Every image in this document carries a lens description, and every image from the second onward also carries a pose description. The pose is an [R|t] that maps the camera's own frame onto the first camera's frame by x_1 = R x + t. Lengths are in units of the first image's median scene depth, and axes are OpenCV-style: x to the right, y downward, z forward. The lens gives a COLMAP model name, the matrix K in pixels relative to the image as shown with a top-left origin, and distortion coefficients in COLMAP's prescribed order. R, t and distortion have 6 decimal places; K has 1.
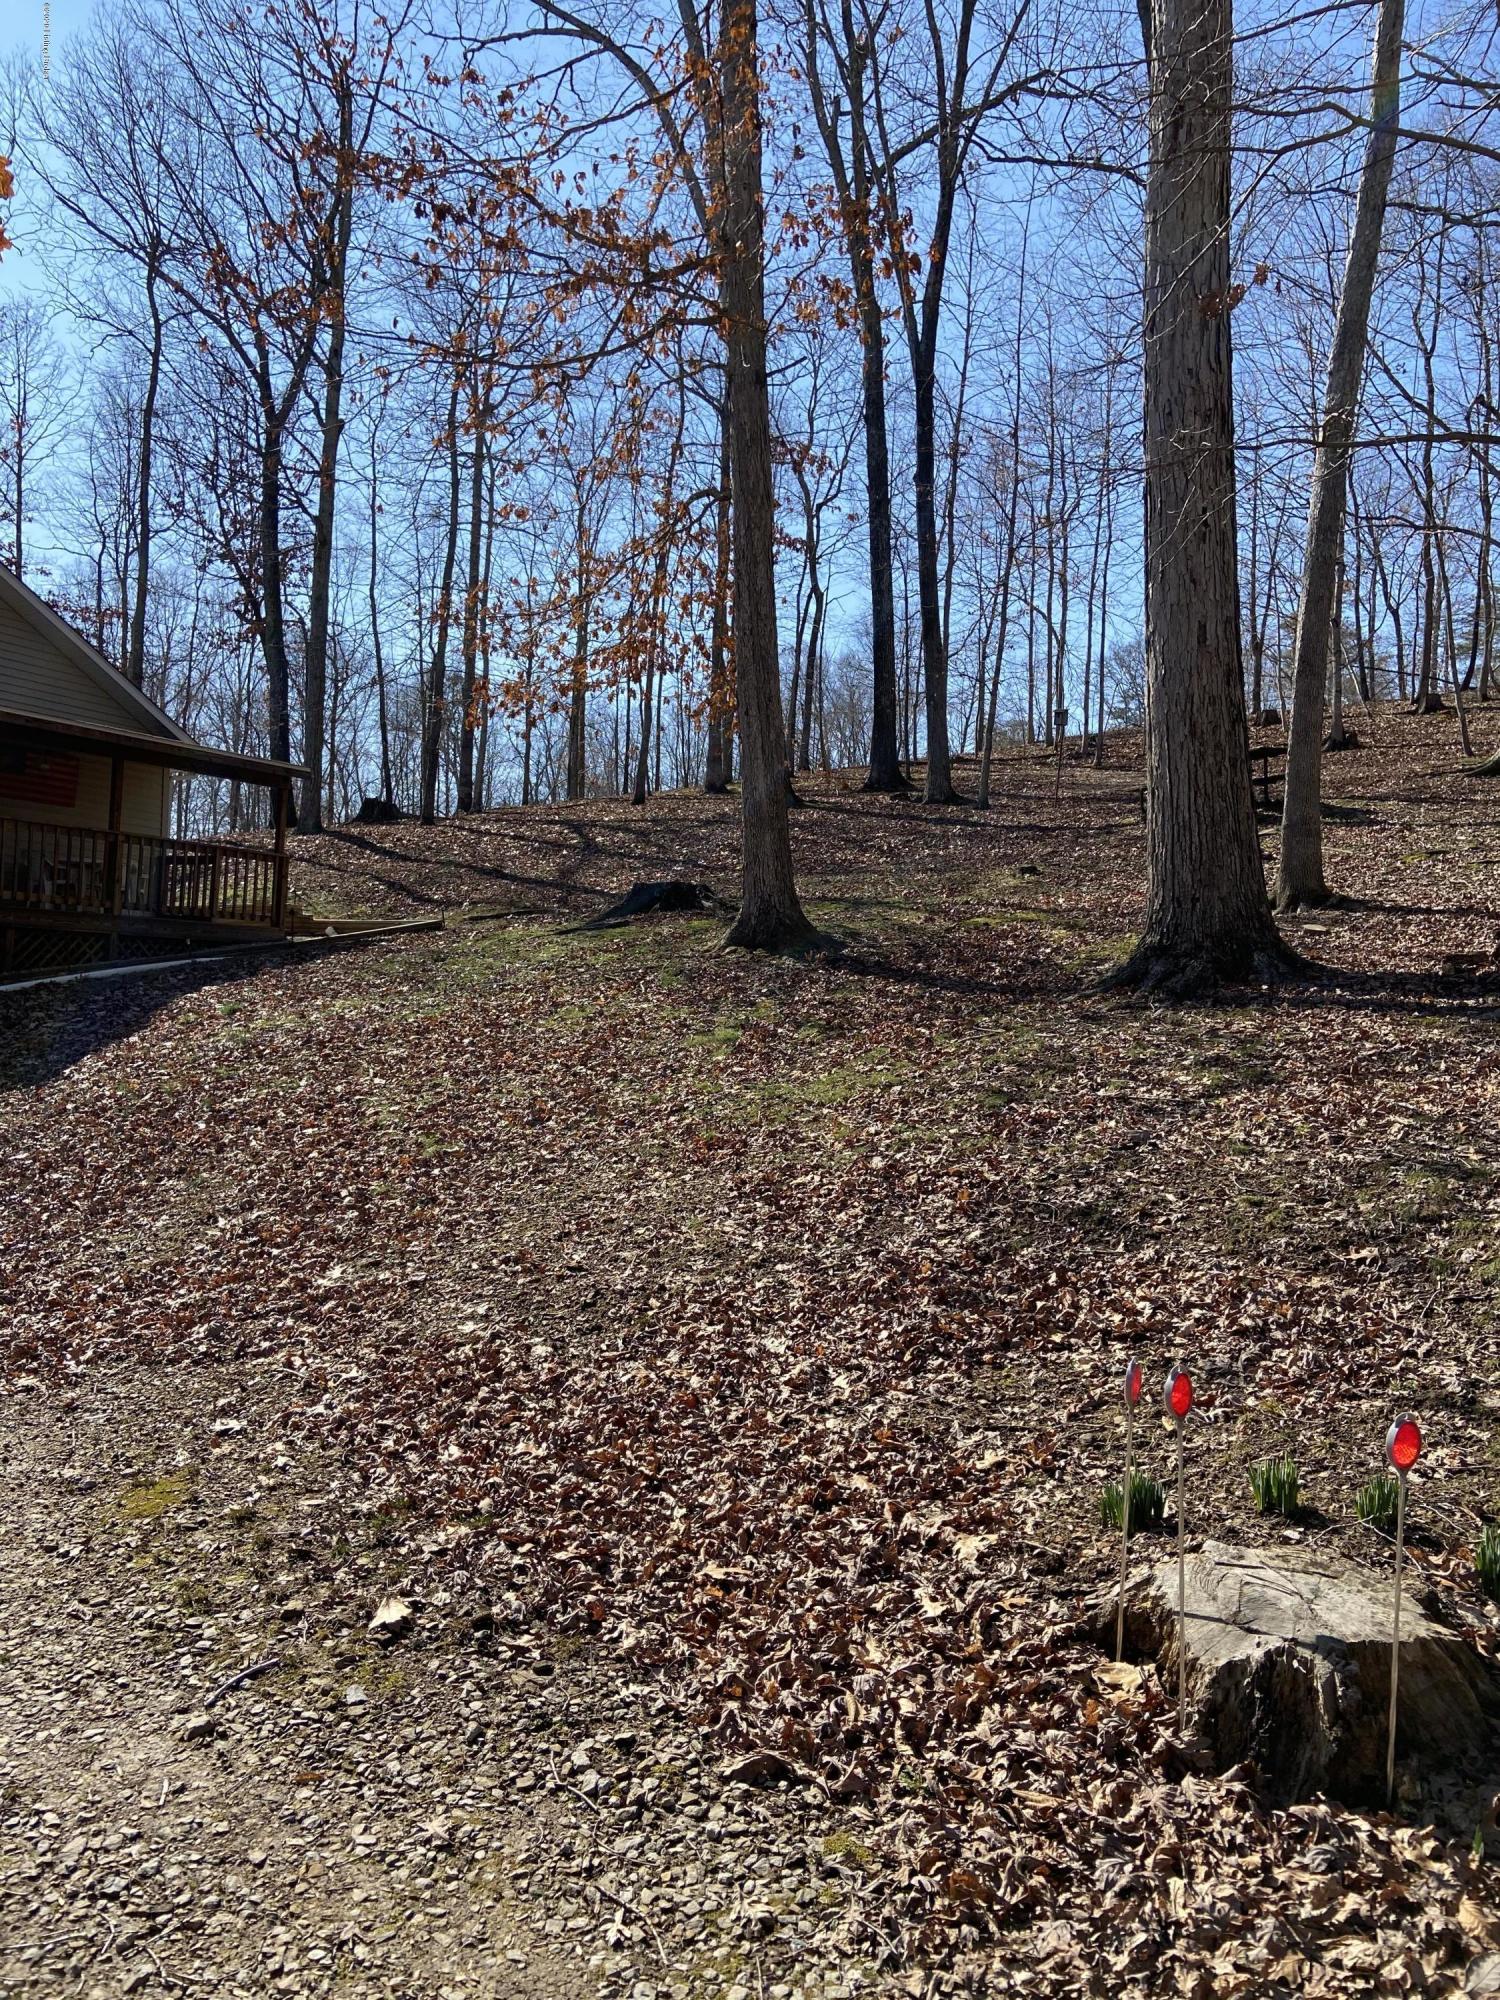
lens RADIAL K [[1523.8, 0, 750.0], [0, 1523.8, 1000.0], [0, 0, 1]] dist [0.134562, -0.184602]
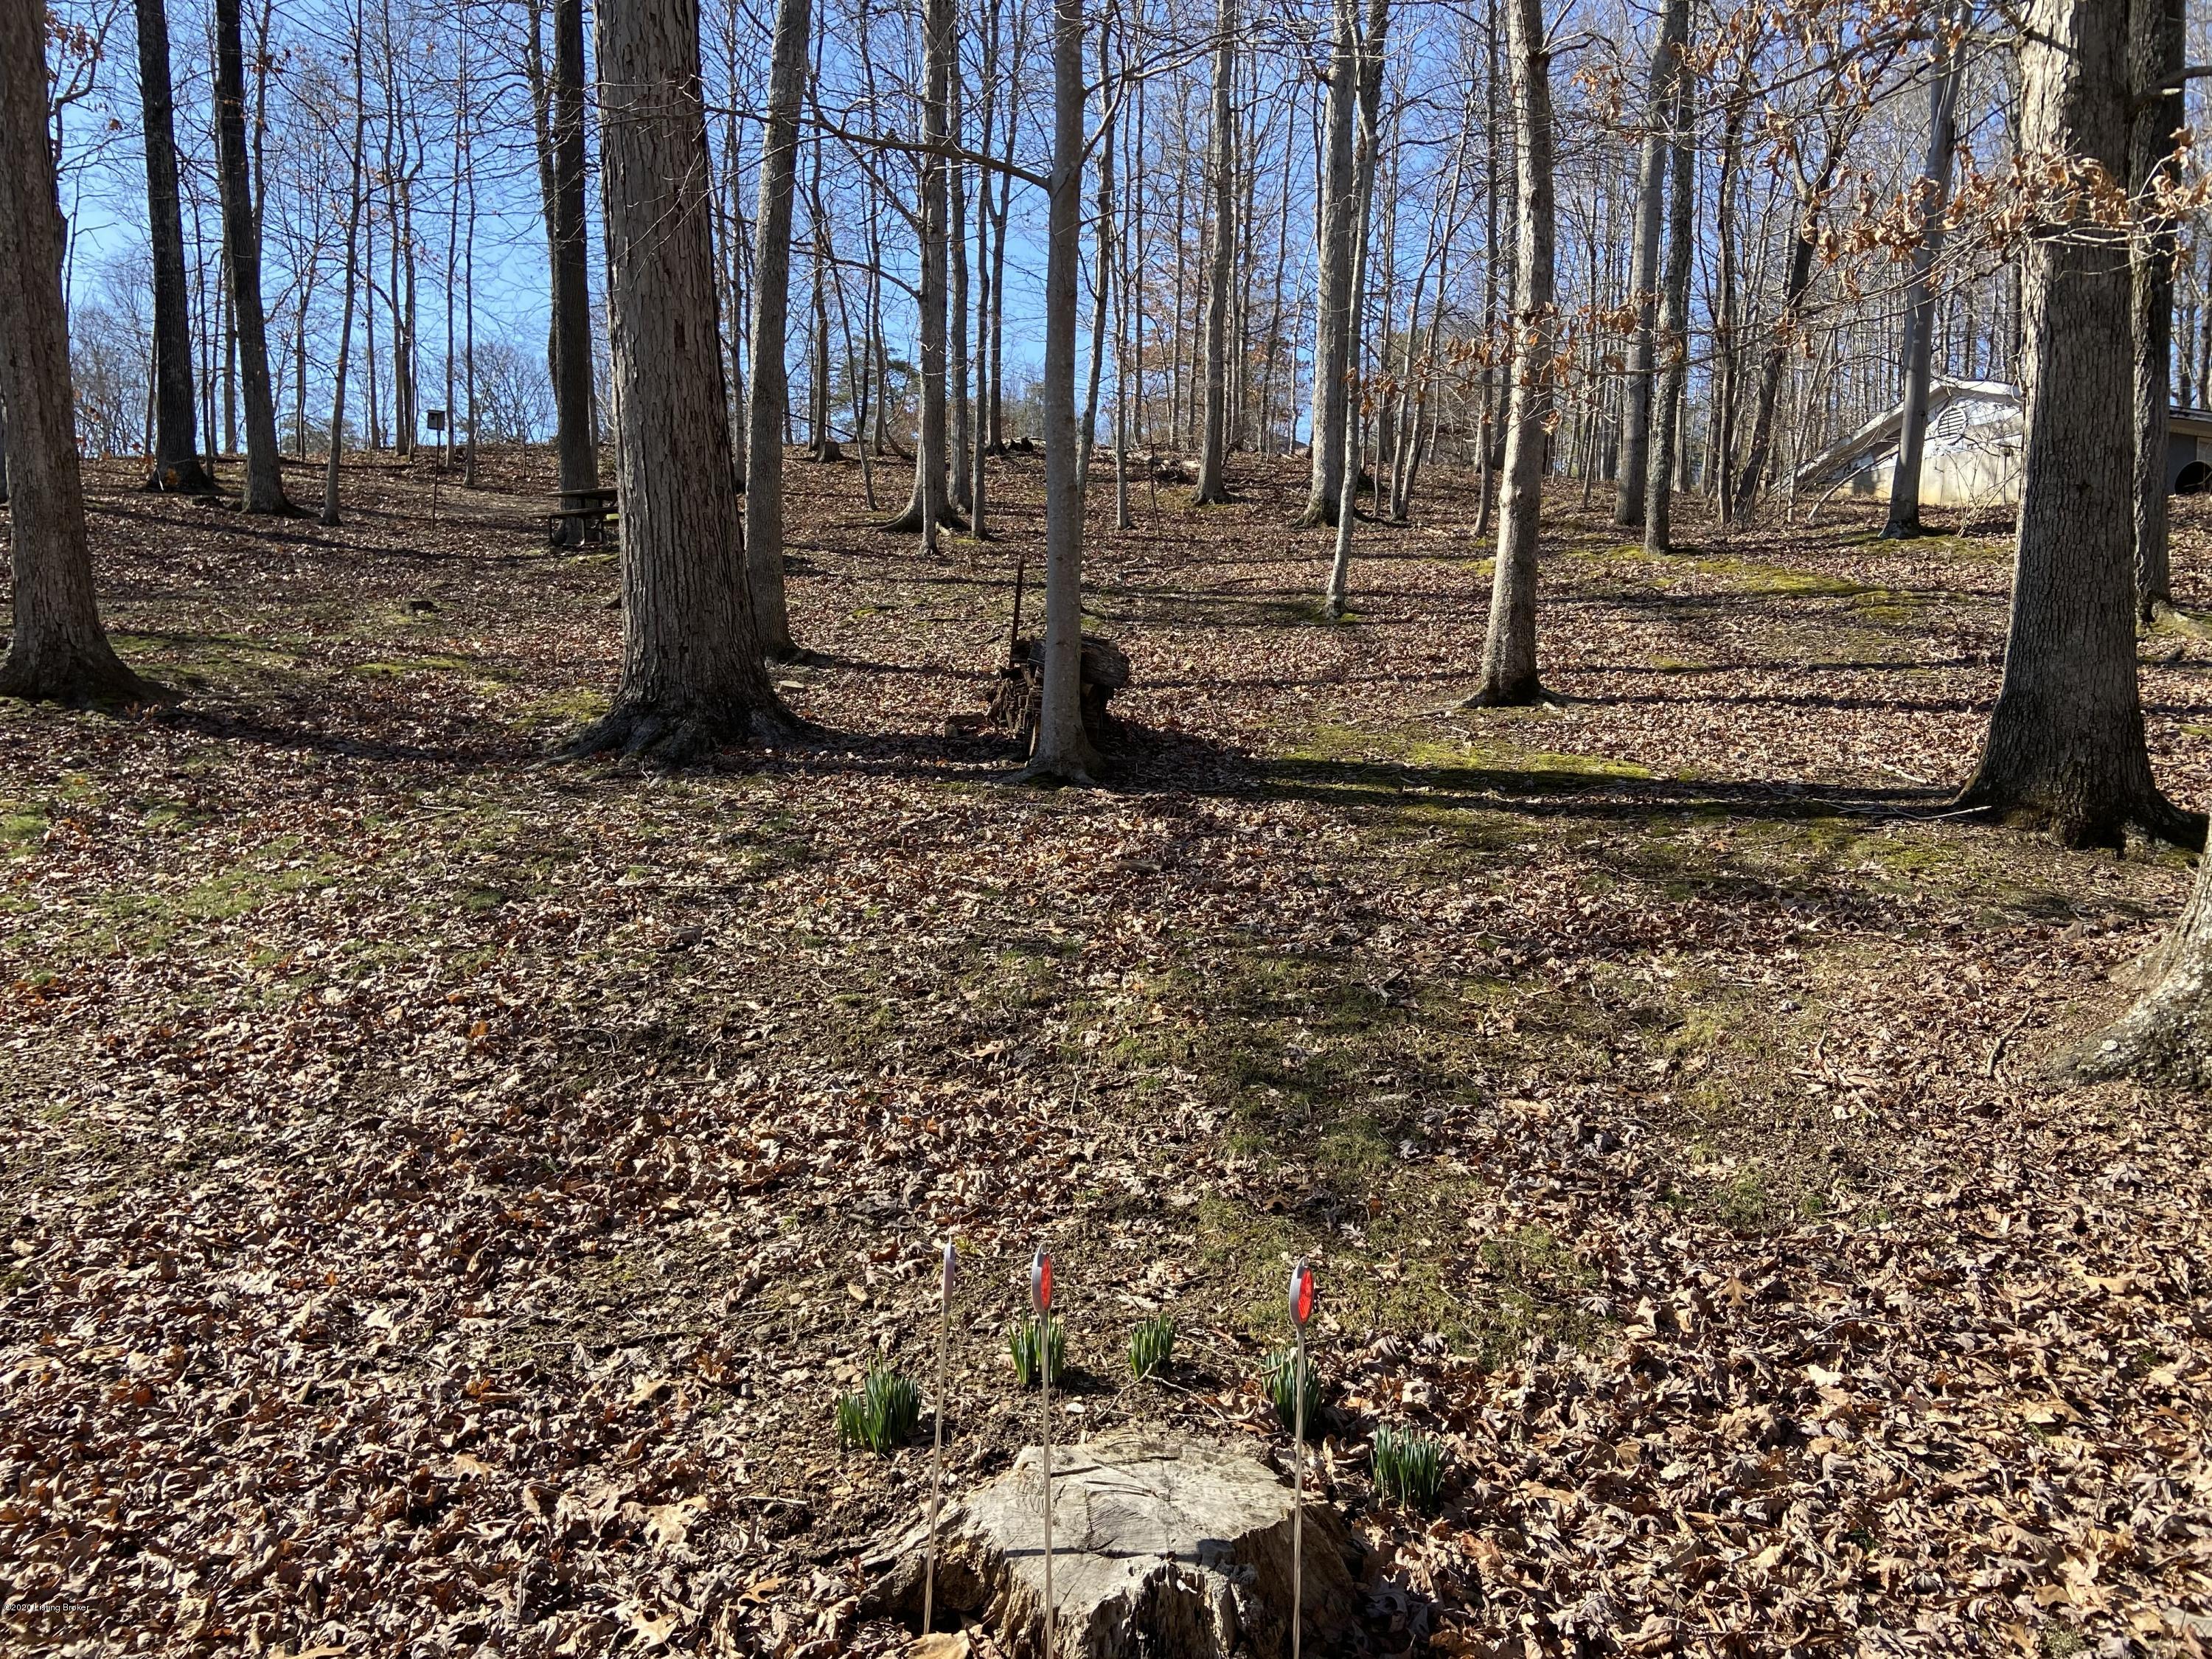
lens RADIAL K [[1685.3, 0, 1106.0], [0, 1685.3, 829.5], [0, 0, 1]] dist [0.134562, -0.184602]
pose [[0.827194, -0.035100, 0.560819, -0.095088], [0.013004, 0.998976, 0.043342, -0.005360], [-0.561766, -0.028560, 0.826803, 0.157687]]
